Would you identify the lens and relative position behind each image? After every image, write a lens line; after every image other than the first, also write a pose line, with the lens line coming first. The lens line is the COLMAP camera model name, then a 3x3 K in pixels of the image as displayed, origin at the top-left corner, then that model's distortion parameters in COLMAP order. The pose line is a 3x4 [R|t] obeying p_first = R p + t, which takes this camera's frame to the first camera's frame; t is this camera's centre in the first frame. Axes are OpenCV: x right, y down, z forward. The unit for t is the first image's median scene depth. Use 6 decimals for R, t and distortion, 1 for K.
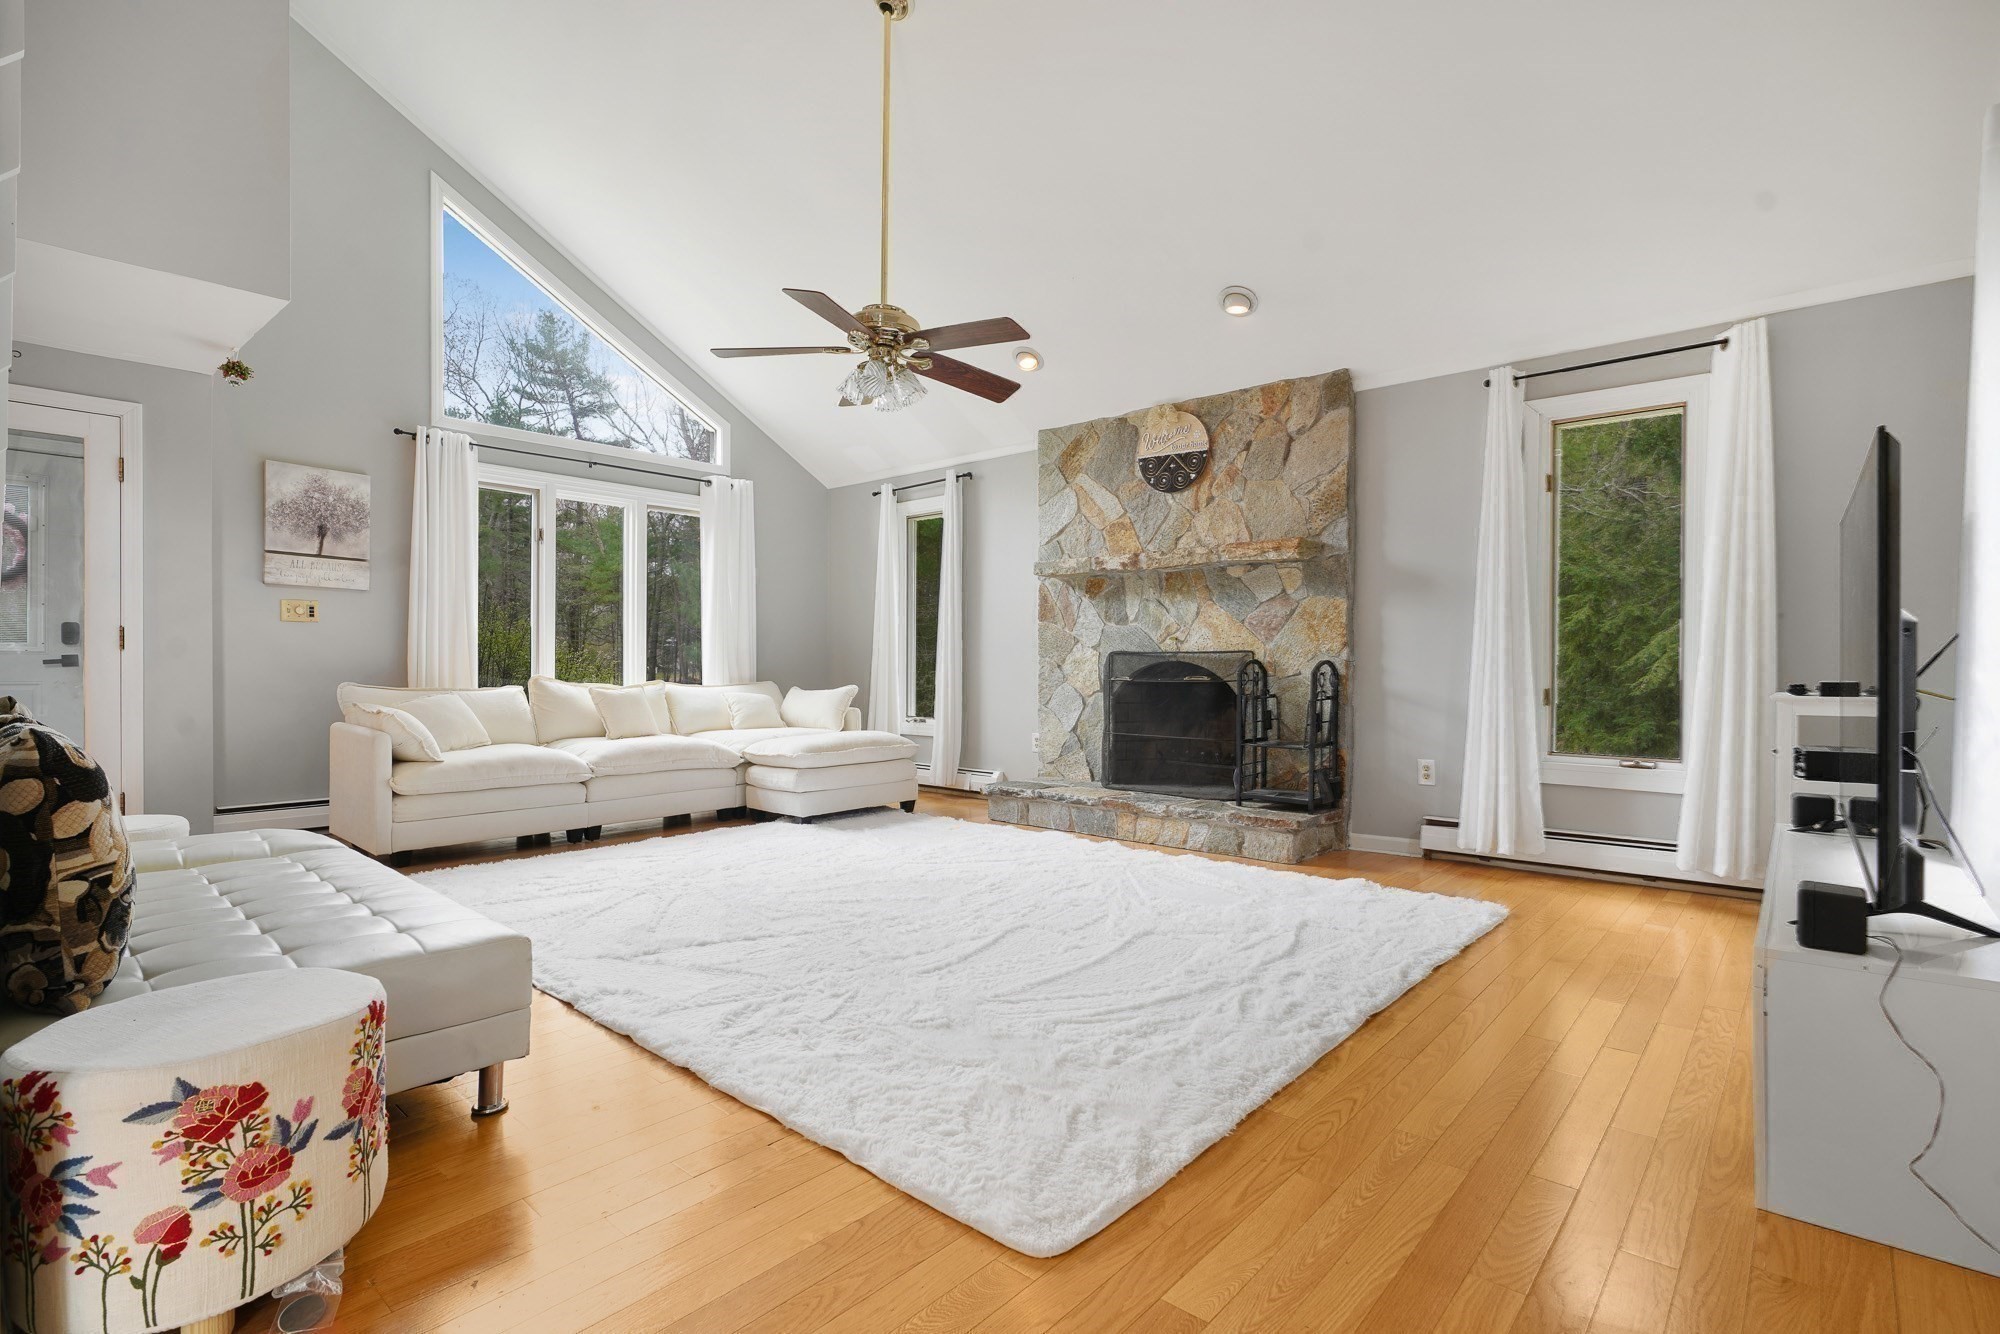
lens RADIAL K [[949.5, 0, 1000.0], [0, 949.5, 667.0], [0, 0, 1]] dist [0.000395, 0.000085]
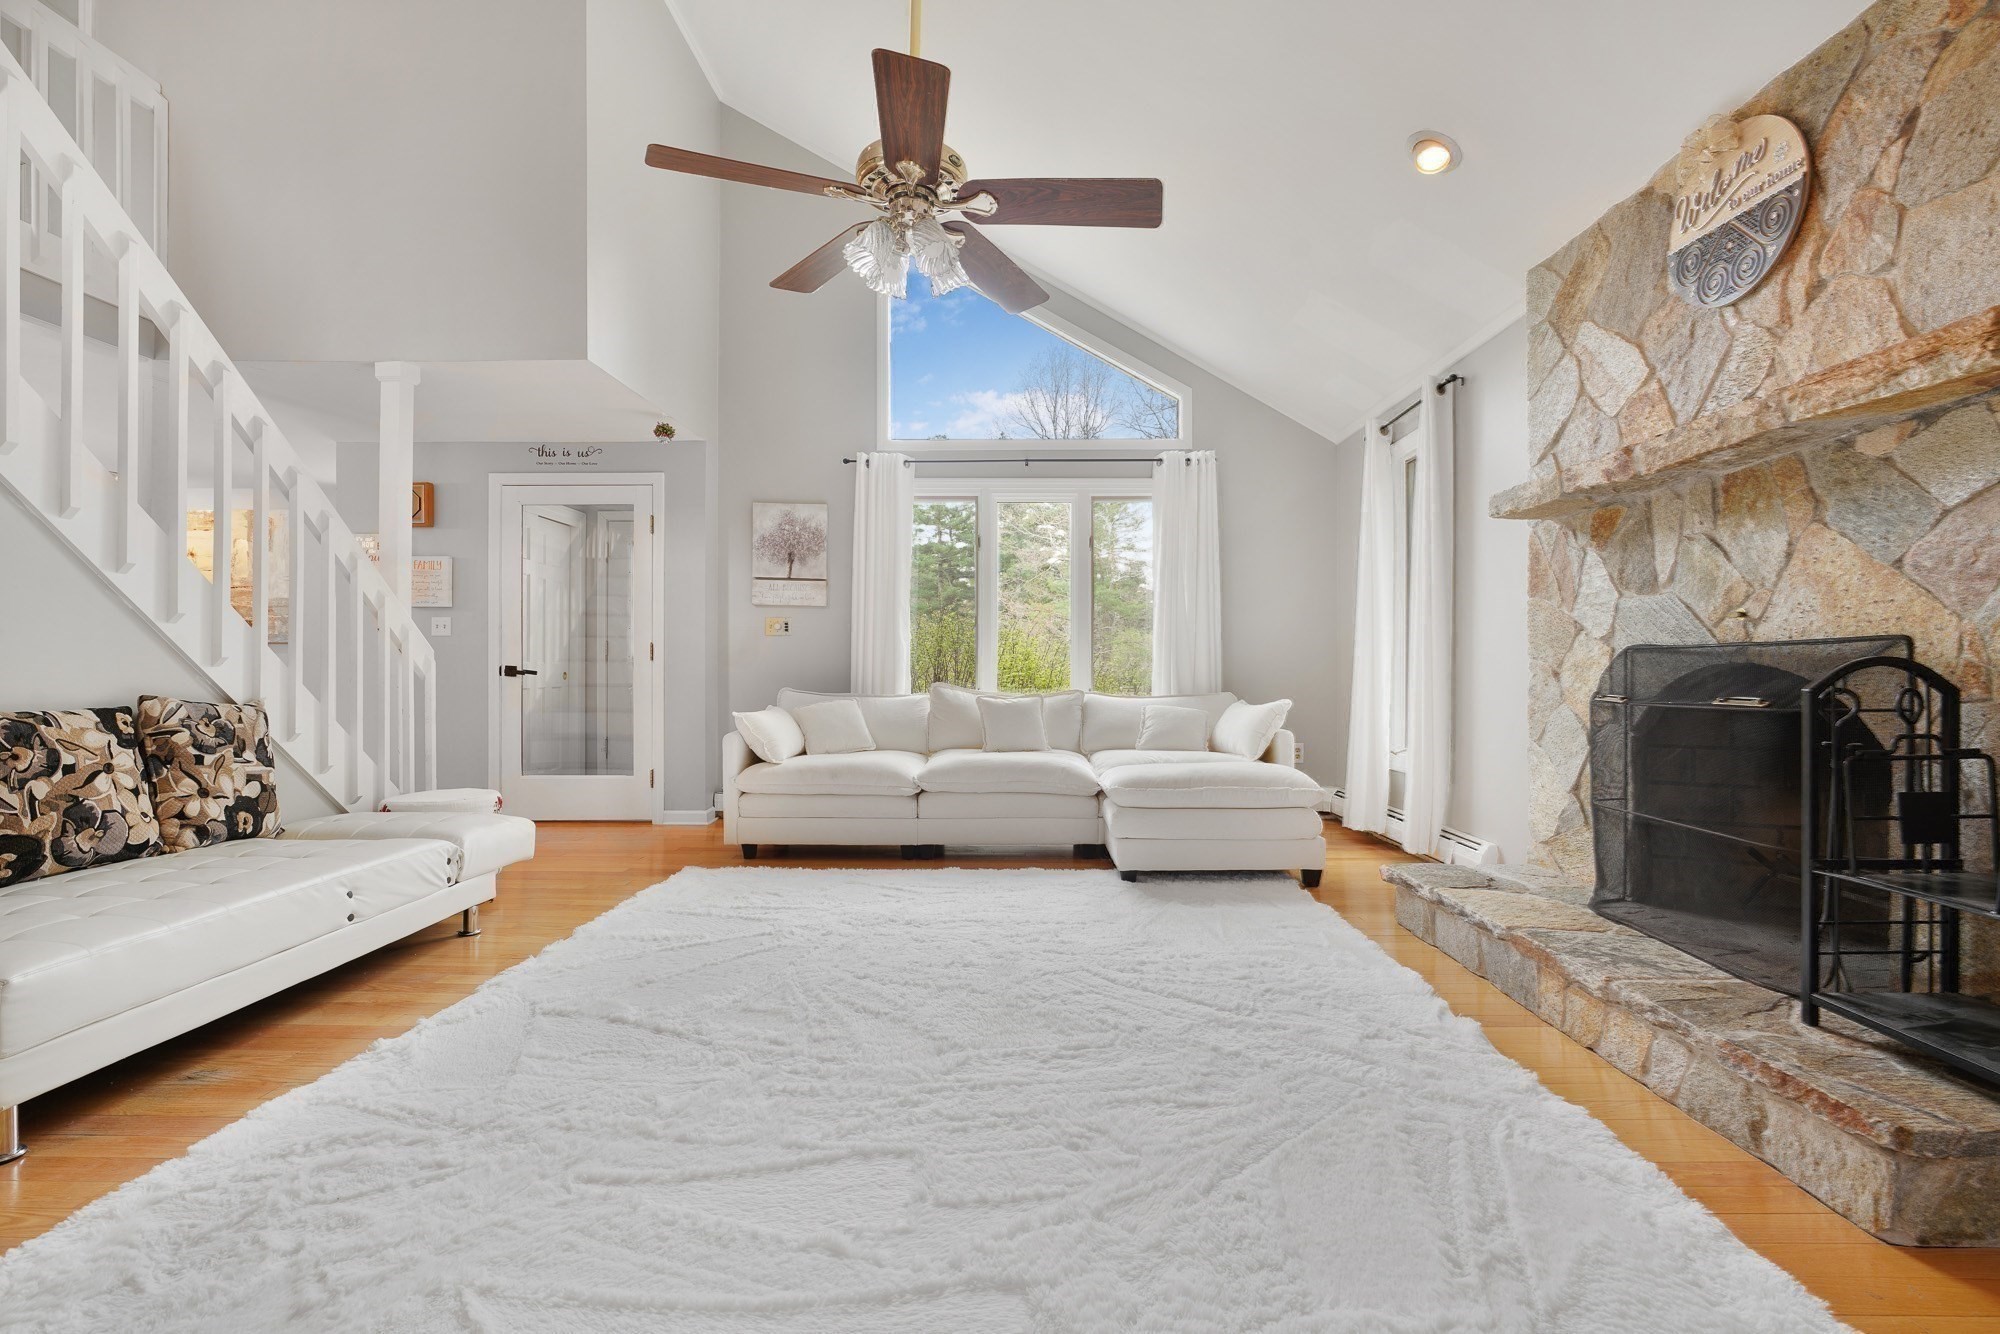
lens RADIAL K [[916.7, 0, 1000.0], [0, 916.7, 667.0], [0, 0, 1]] dist [-0.014789, 0.007208]
pose [[0.653631, -0.005343, -0.756794, 0.291970], [-0.001648, 0.999963, -0.008483, 0.000131], [0.756811, 0.006792, 0.653598, 0.448629]]
